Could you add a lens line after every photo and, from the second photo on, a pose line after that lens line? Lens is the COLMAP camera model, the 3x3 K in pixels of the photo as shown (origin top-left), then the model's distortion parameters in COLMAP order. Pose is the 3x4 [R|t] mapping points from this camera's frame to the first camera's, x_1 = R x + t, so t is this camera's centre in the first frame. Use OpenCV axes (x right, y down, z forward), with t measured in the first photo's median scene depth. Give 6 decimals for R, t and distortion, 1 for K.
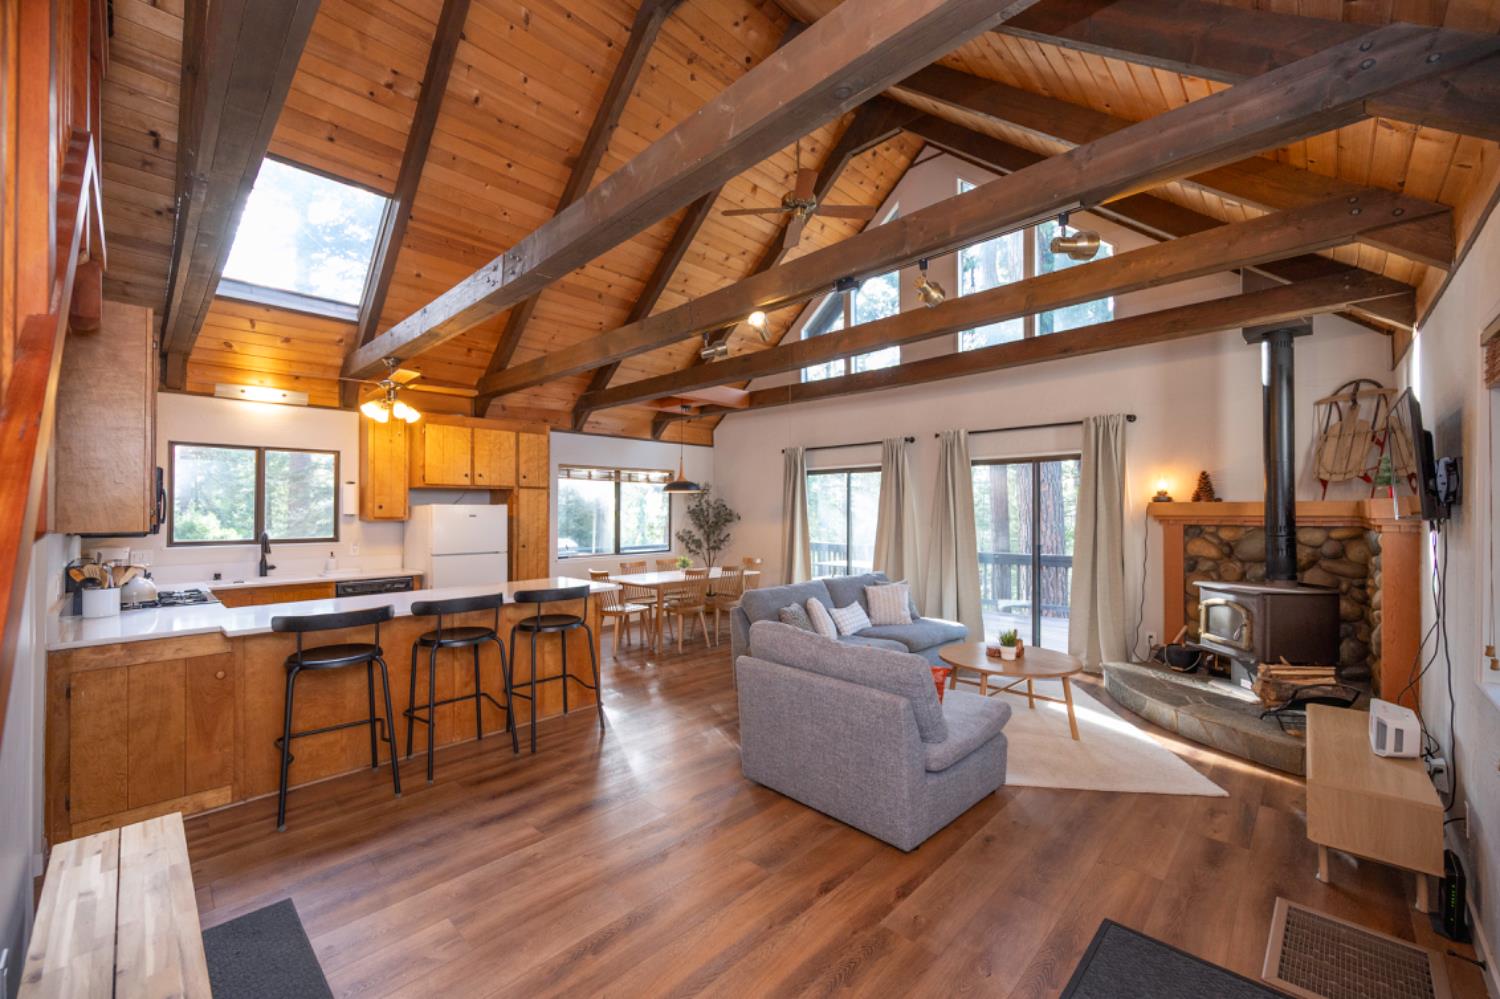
lens RADIAL K [[599.6, 0, 745.3], [0, 599.6, 505.7], [0, 0, 1]] dist [-0.006144, 0.001167]
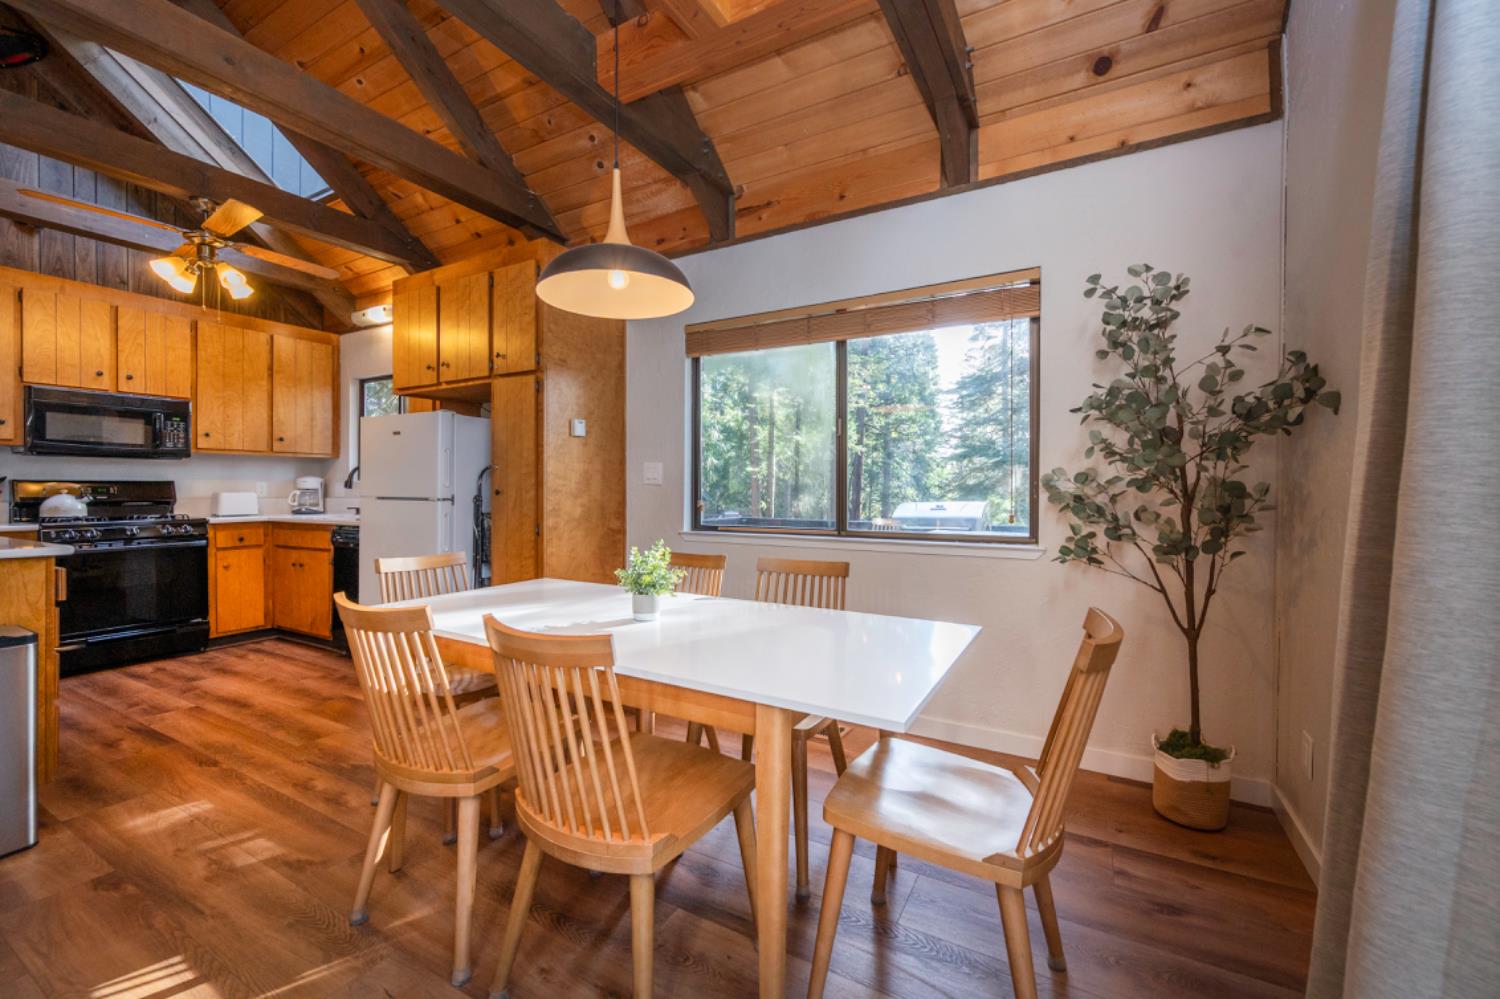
lens RADIAL K [[599.6, 0, 739.6], [0, 599.6, 489.7], [0, 0, 1]] dist [-0.006144, 0.001167]
pose [[0.260586, 0.002060, -0.965449, 0.191281], [0.004178, 0.999986, 0.003262, 0.073893], [0.965442, -0.004883, 0.260573, 1.218548]]
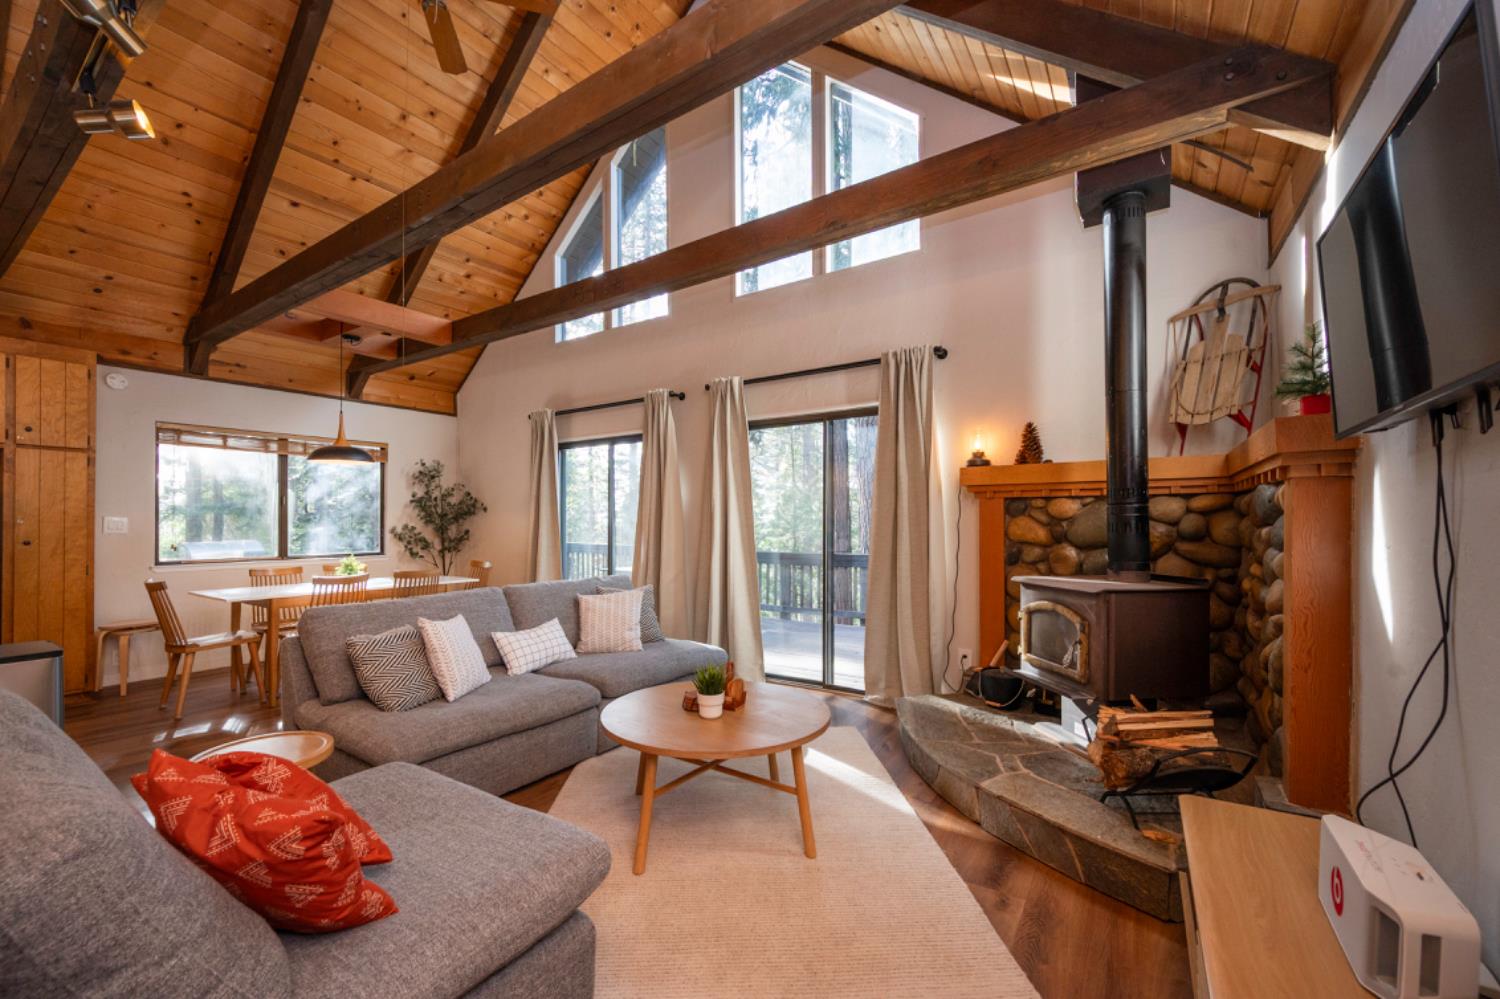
lens RADIAL K [[599.6, 0, 735.7], [0, 599.6, 523.6], [0, 0, 1]] dist [-0.006144, 0.001167]
pose [[0.985063, -0.002197, 0.172180, 0.269225], [0.000726, 0.999963, 0.008605, 0.050406], [-0.172193, -0.008352, 0.985028, 0.320083]]
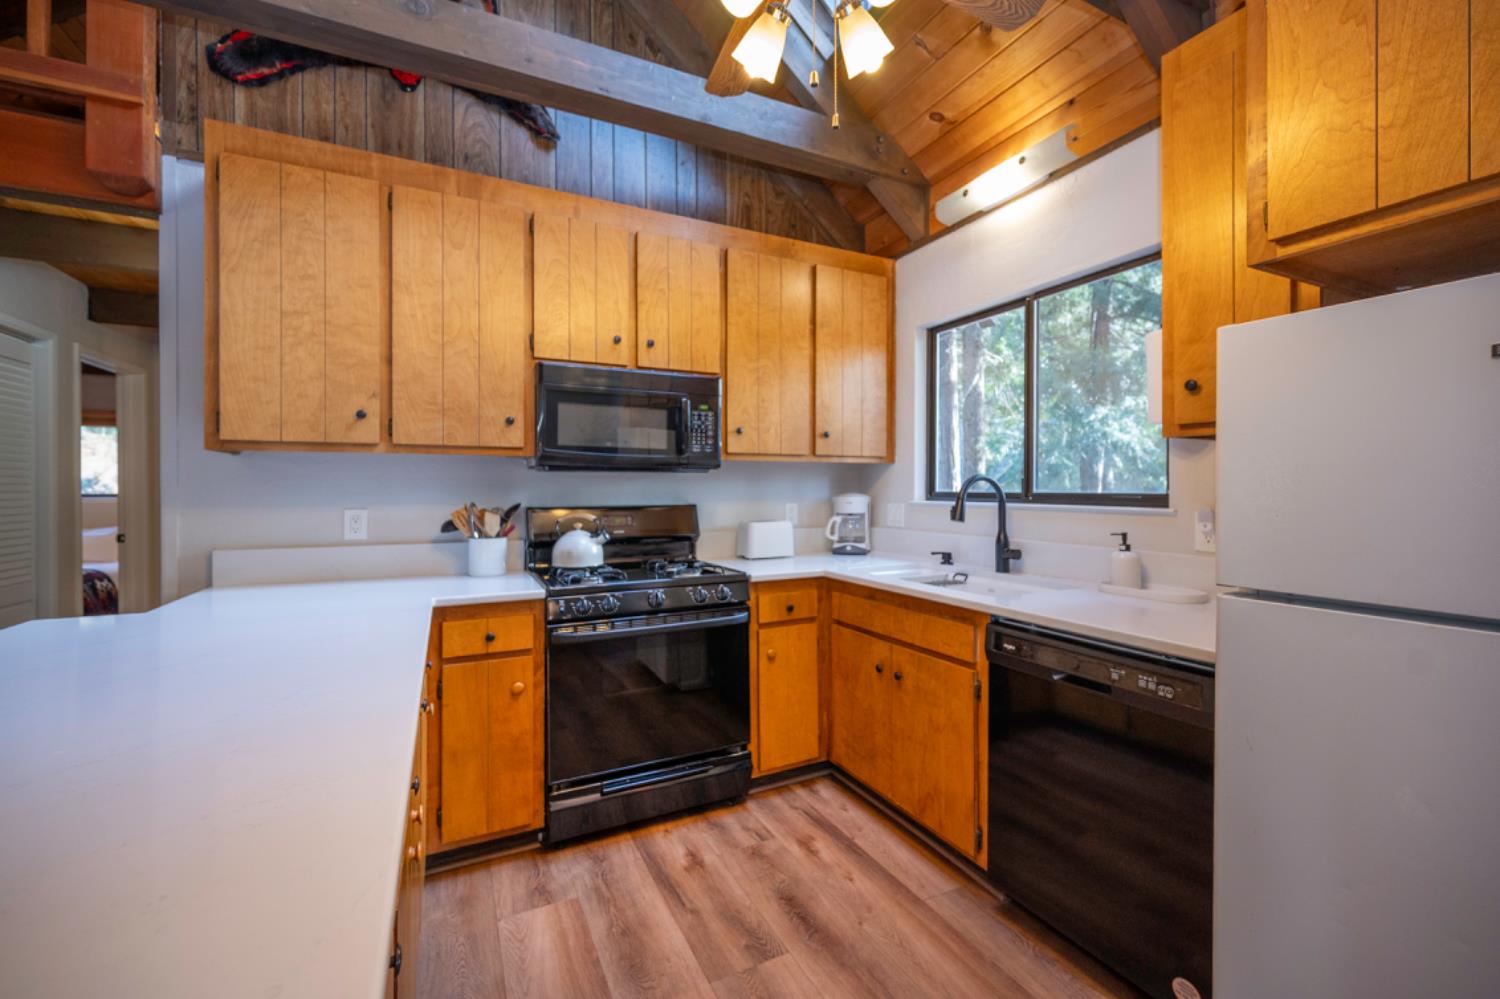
lens RADIAL K [[599.6, 0, 728.0], [0, 599.6, 488.2], [0, 0, 1]] dist [-0.006144, 0.001167]
pose [[-0.370018, 0.000933, -0.929024, -0.282517], [0.008928, 0.999957, -0.002551, 0.049656], [0.928982, -0.009239, -0.370011, 0.925239]]
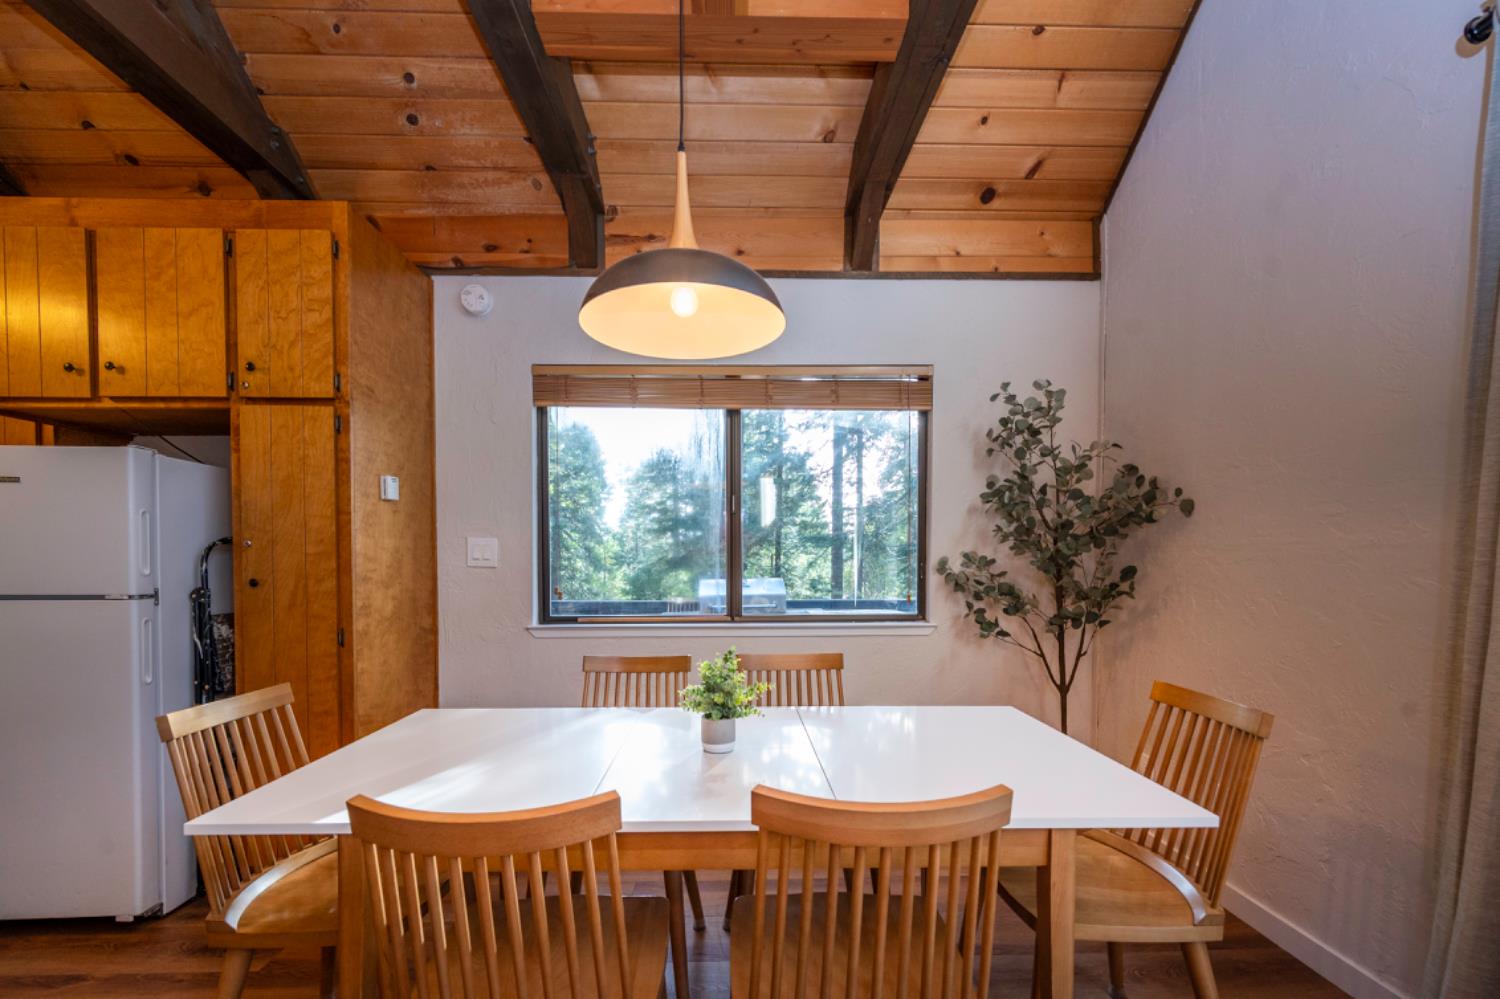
lens RADIAL K [[622.8, 0, 746.6], [0, 622.8, 572.2], [0, 0, 1]] dist [-0.000272, 0.000639]
pose [[0.720260, 0.011309, -0.693612, 0.060128], [0.007338, 0.999687, 0.023920, 0.064186], [0.693666, -0.022318, 0.719951, 1.078971]]
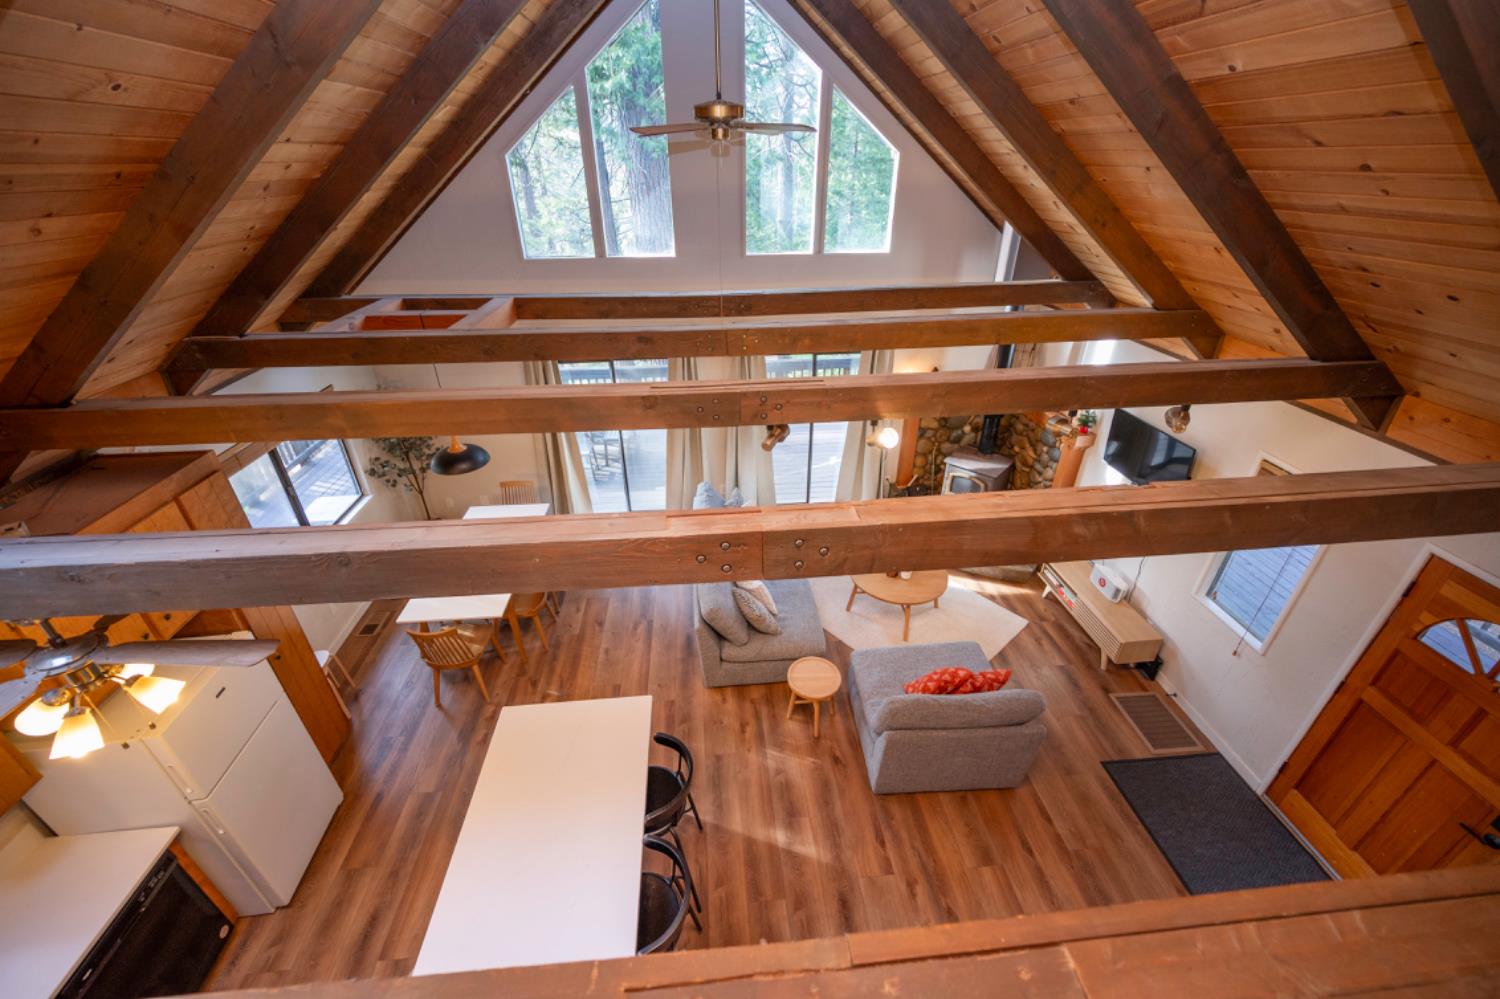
lens RADIAL K [[599.6, 0, 756.6], [0, 599.6, 490.4], [0, 0, 1]] dist [-0.006144, 0.001167]
pose [[0.646932, -0.371047, 0.666185, -0.450577], [-0.008080, 0.870247, 0.492550, -0.427697], [-0.762505, -0.324029, 0.559992, 0.407670]]
